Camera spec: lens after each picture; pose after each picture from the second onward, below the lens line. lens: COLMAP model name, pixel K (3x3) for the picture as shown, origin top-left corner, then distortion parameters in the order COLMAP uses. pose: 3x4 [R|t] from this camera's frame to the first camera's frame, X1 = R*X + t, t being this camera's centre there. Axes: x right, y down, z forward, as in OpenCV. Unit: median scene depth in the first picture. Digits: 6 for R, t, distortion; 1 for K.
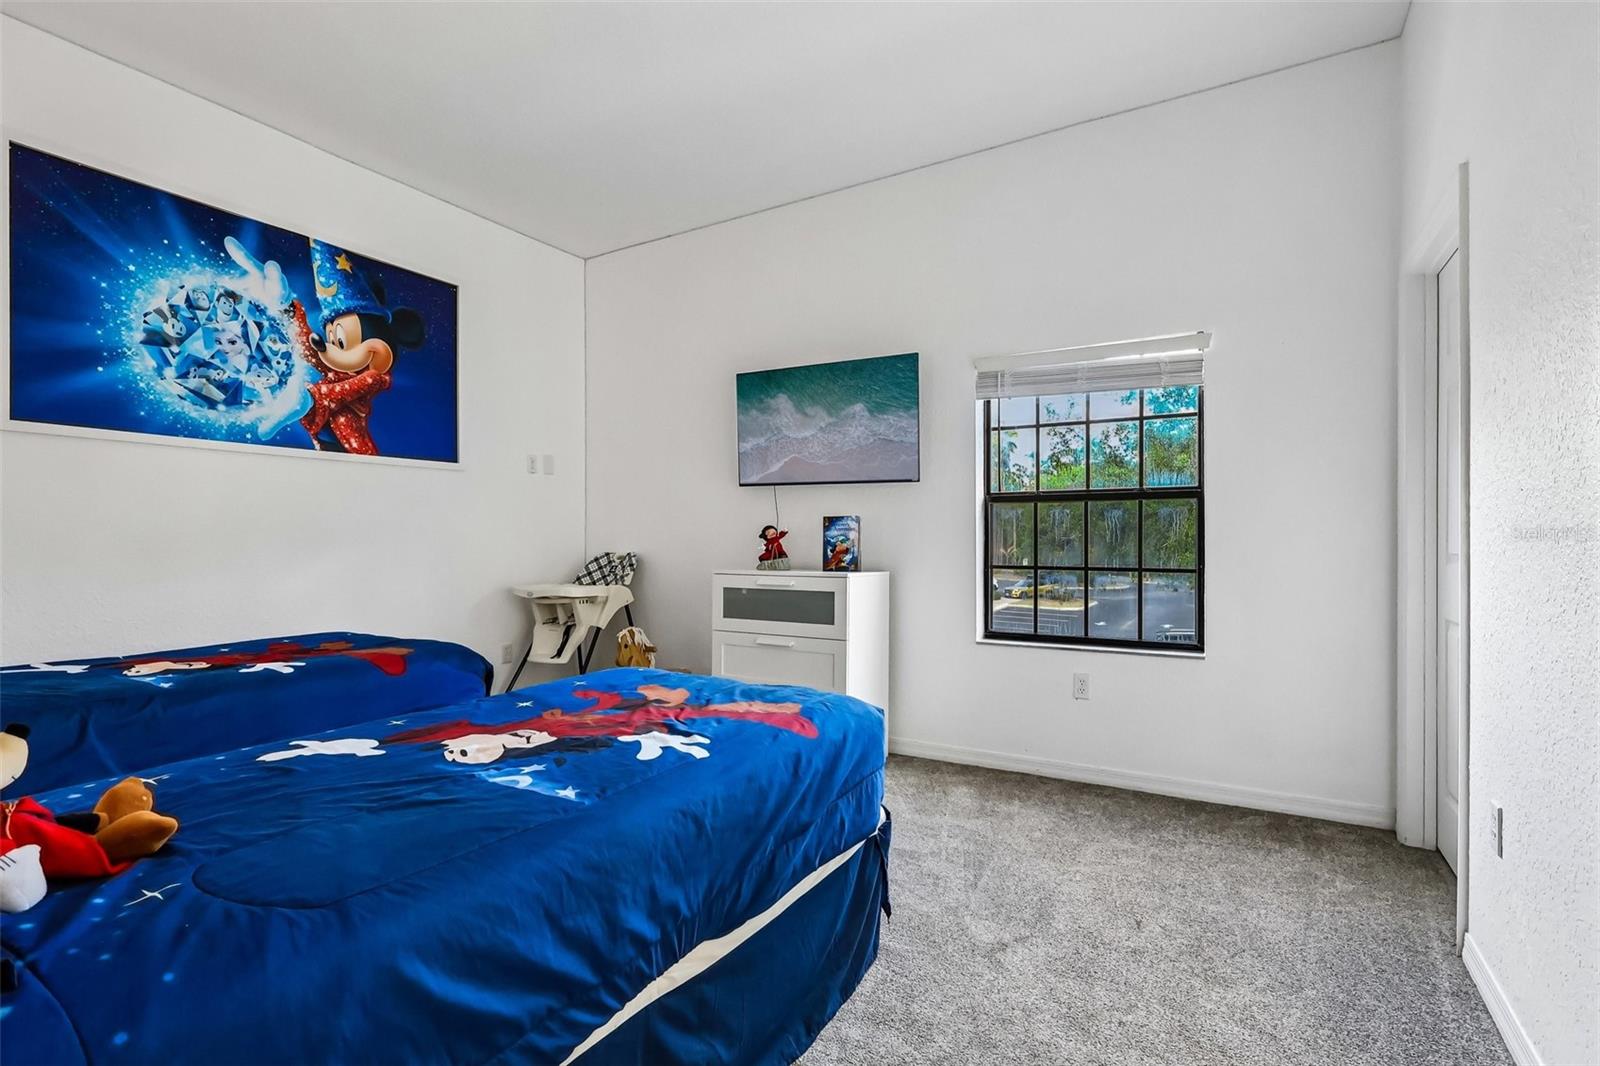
lens RADIAL K [[747.8, 0, 800.0], [0, 747.8, 533.0], [0, 0, 1]] dist [-0.003225, 0.000163]
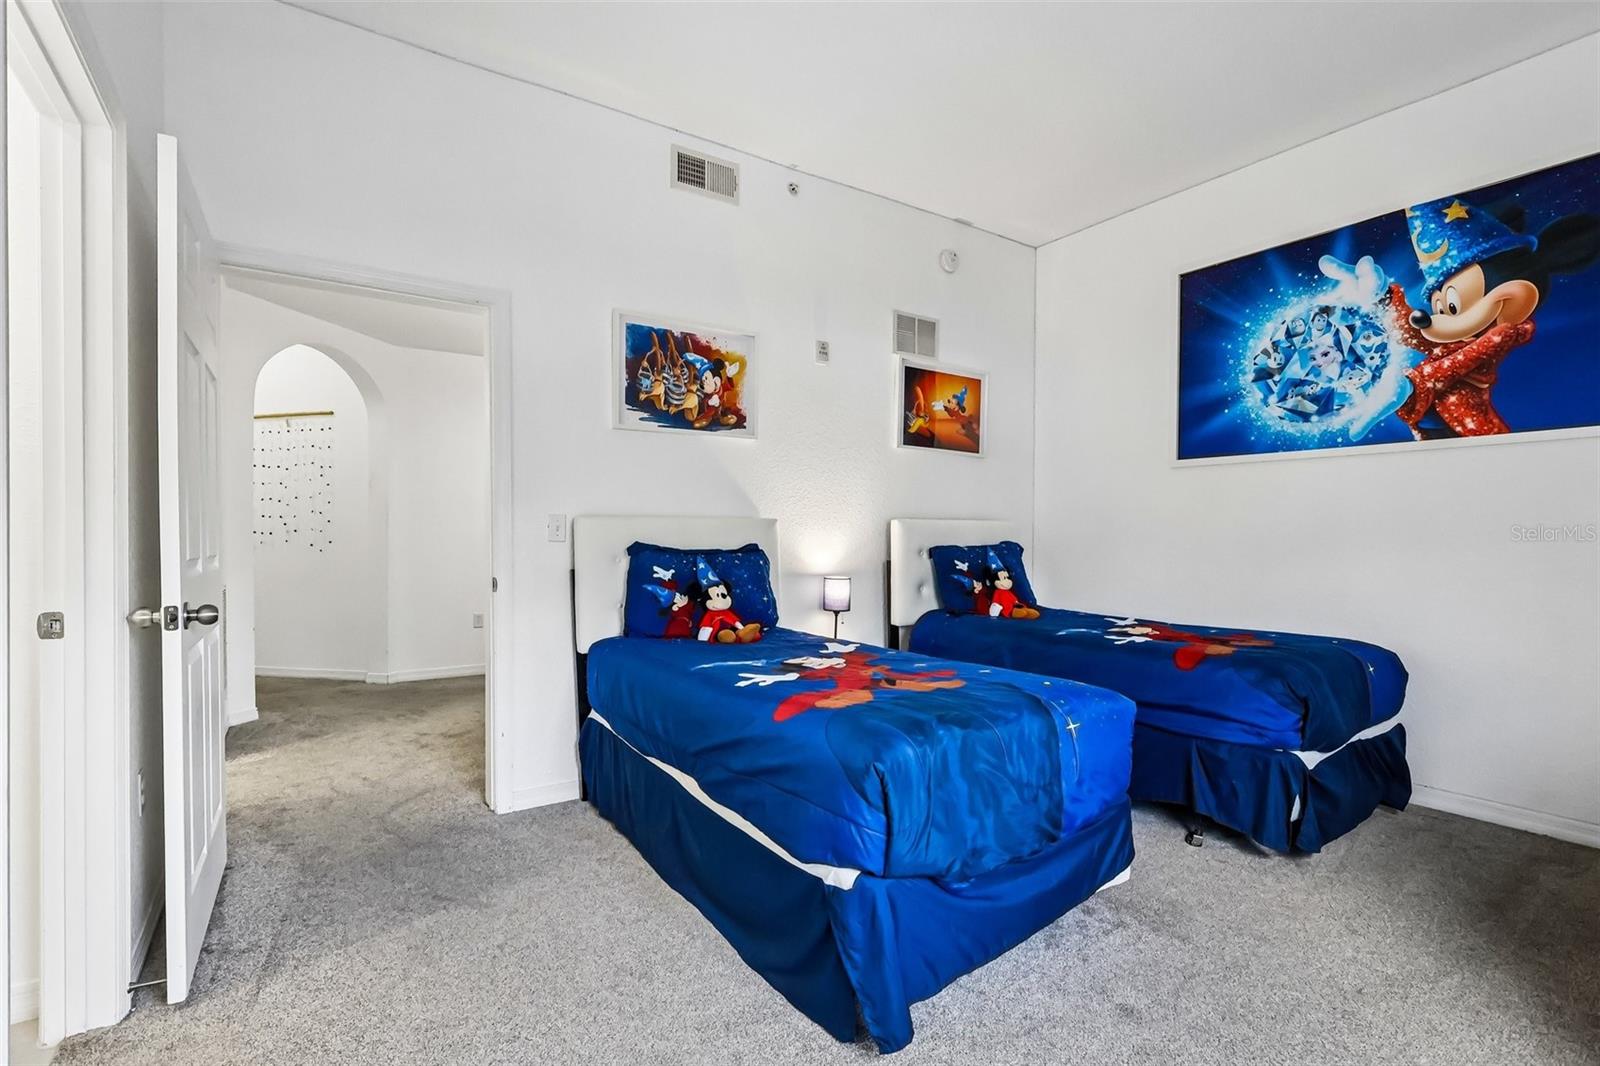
lens RADIAL K [[747.8, 0, 800.0], [0, 747.8, 533.0], [0, 0, 1]] dist [-0.003225, 0.000163]
pose [[-0.432608, -0.002742, -0.901578, 0.506560], [0.004774, 0.999974, -0.005332, 0.000406], [0.901570, -0.006611, -0.432584, 0.766201]]
